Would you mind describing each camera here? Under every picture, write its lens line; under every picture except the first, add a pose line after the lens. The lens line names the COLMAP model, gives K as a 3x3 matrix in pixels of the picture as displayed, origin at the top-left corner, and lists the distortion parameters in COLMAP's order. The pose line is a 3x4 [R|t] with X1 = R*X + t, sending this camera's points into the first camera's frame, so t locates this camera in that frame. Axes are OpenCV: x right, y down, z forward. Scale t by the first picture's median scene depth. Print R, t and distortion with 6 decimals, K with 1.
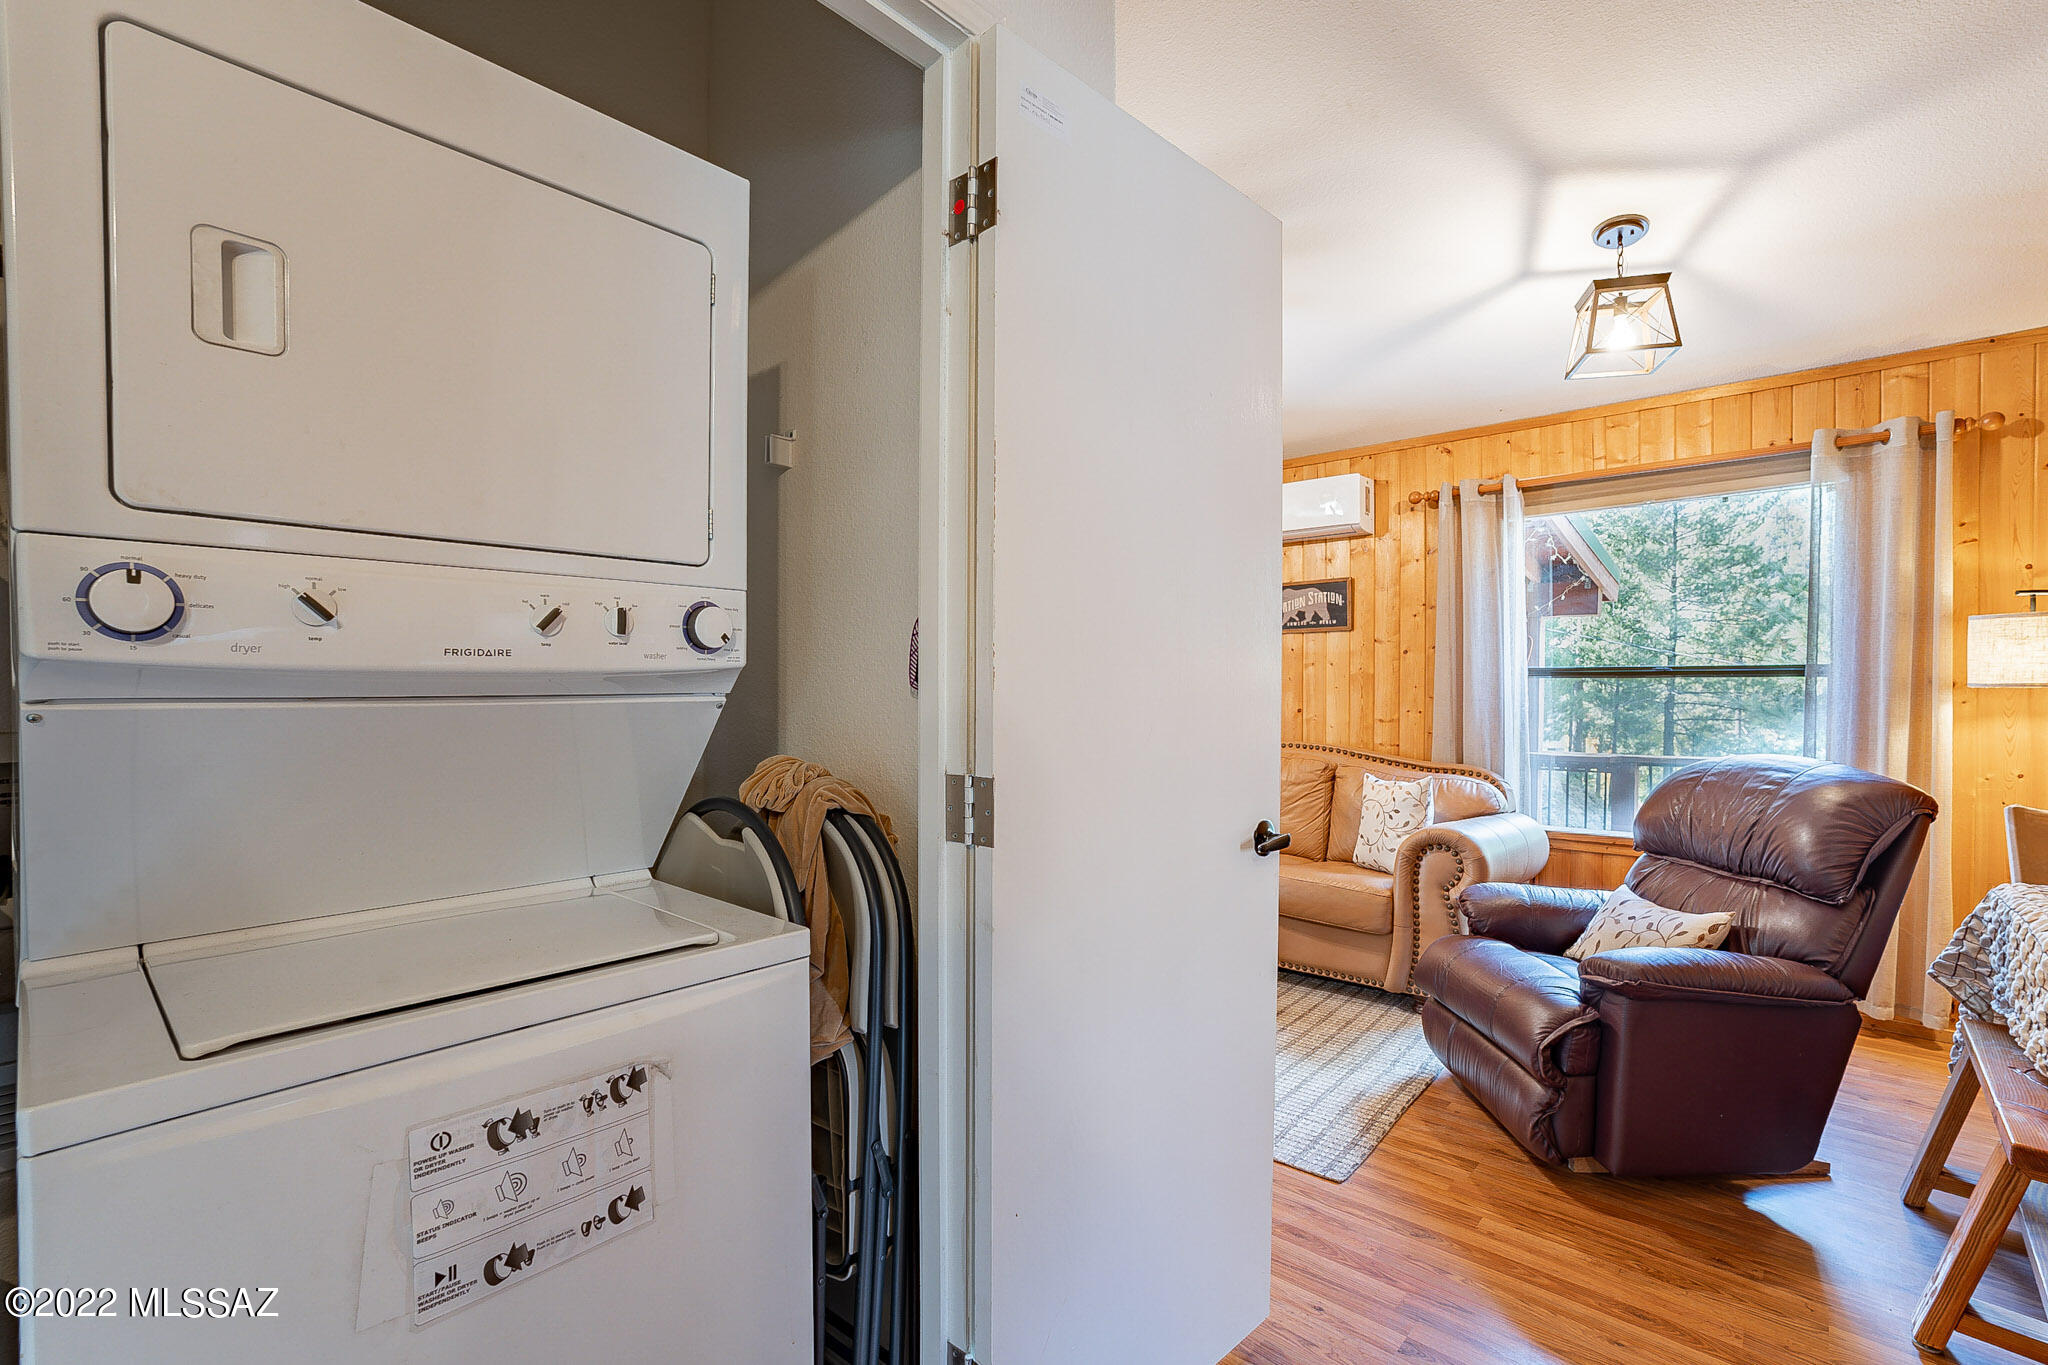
lens RADIAL K [[915.6, 0, 1015.2], [0, 915.6, 715.1], [0, 0, 1]] dist [-0.056880, 0.019024]
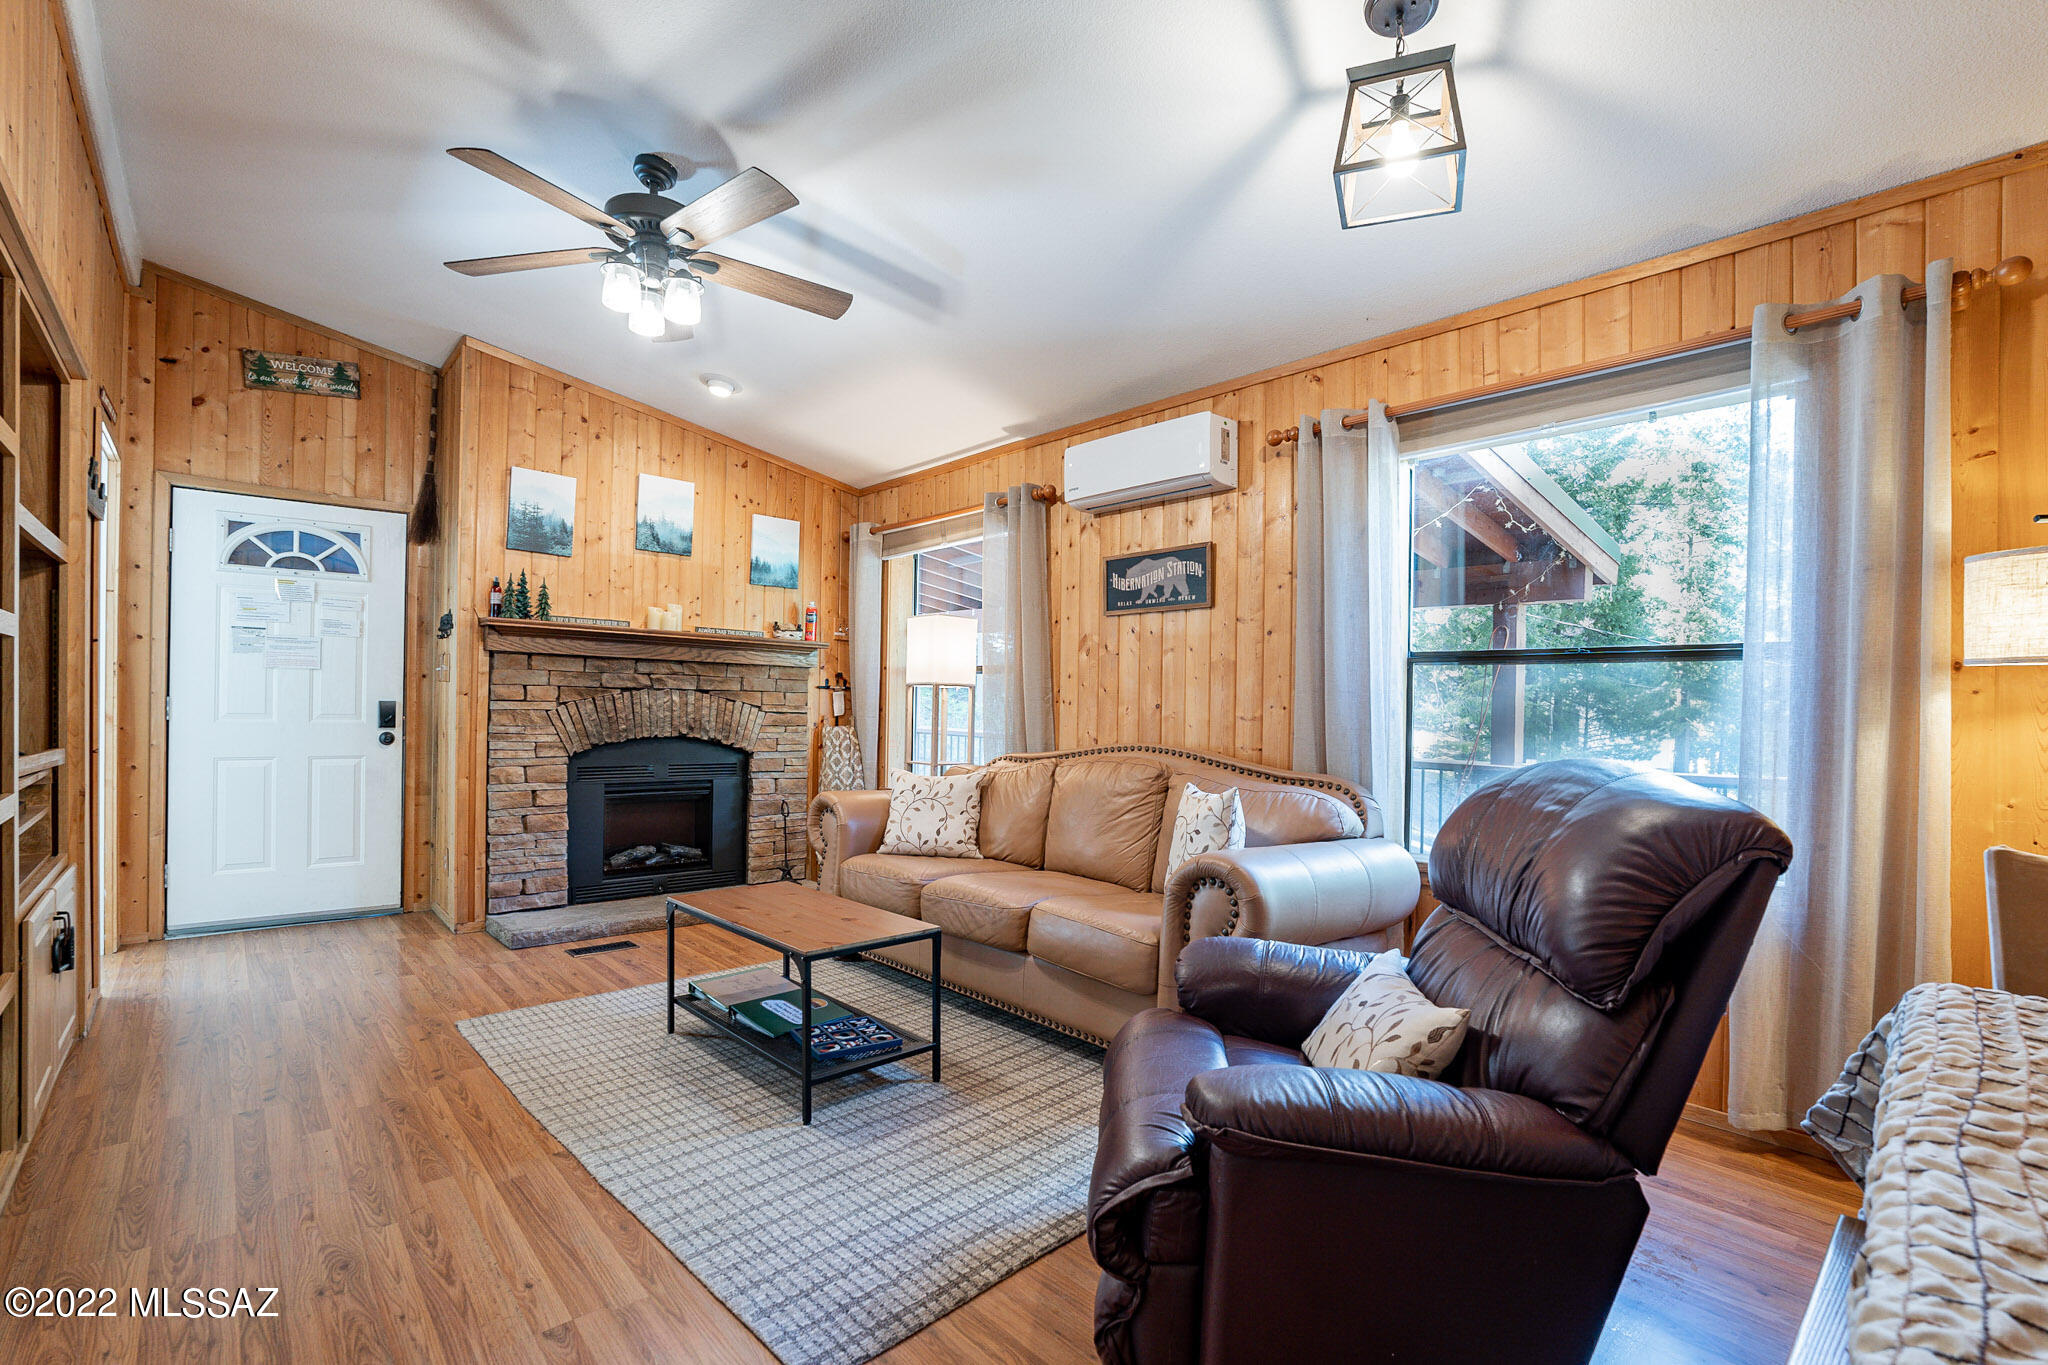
lens RADIAL K [[915.6, 0, 1018.5], [0, 915.6, 716.4], [0, 0, 1]] dist [-0.056880, 0.019024]
pose [[0.995594, 0.013751, -0.092751, 0.373609], [-0.014742, 0.999841, -0.010010, 0.020078], [0.092599, 0.011333, 0.995639, 0.234851]]
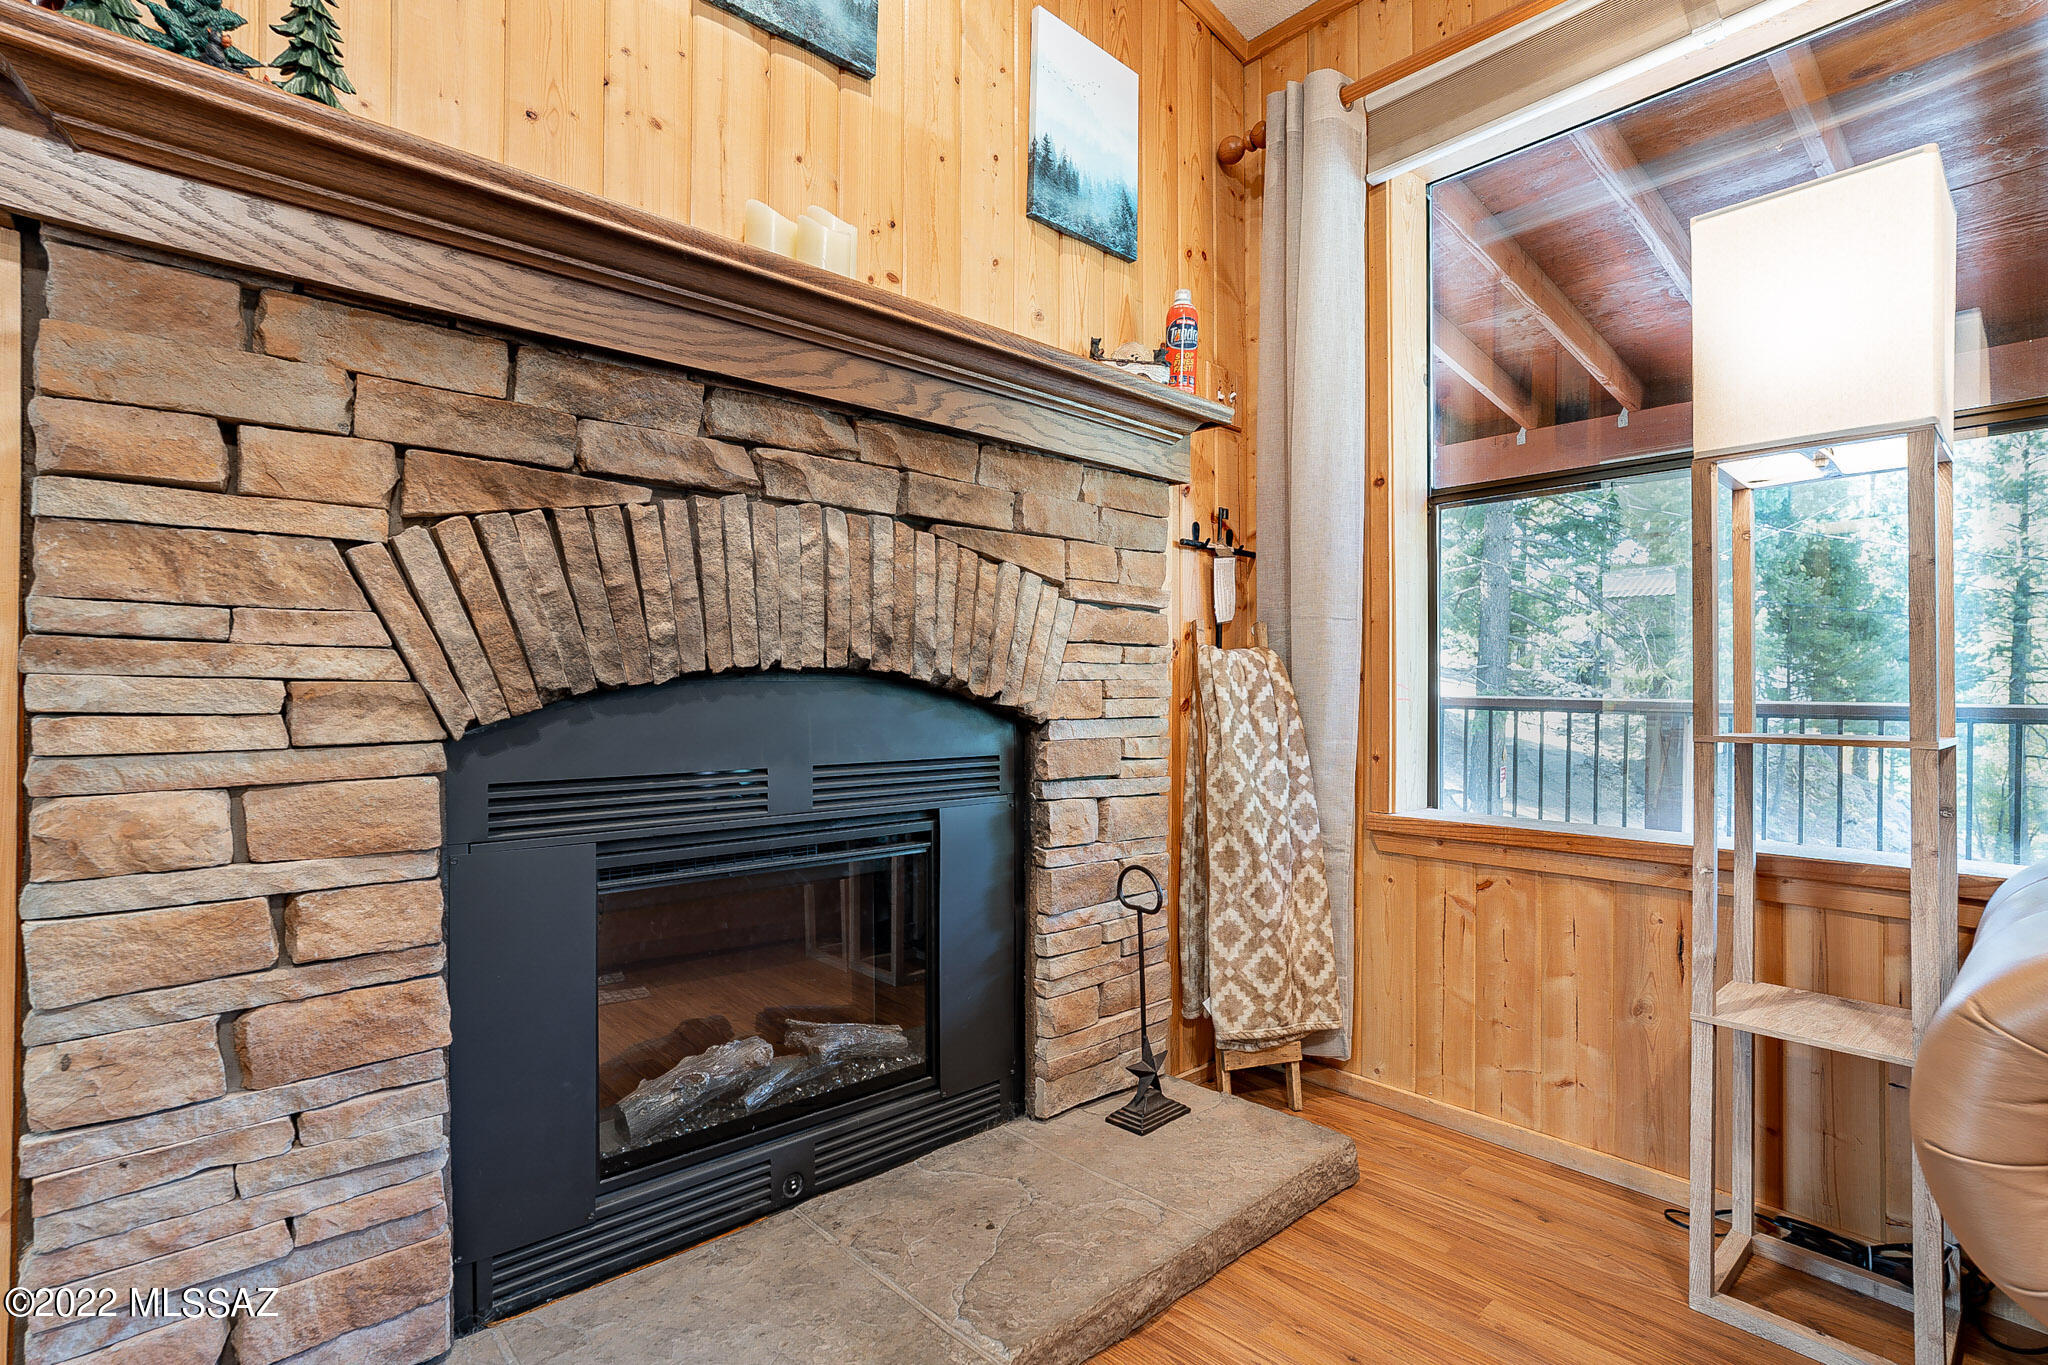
lens RADIAL K [[969.1, 0, 1028.0], [0, 969.1, 689.1], [0, 0, 1]] dist [-0.025016, 0.003592]
pose [[0.995567, -0.005526, -0.093893, -0.180503], [0.003671, 0.999795, -0.019919, 0.065543], [0.093984, 0.019486, 0.995383, 1.196358]]
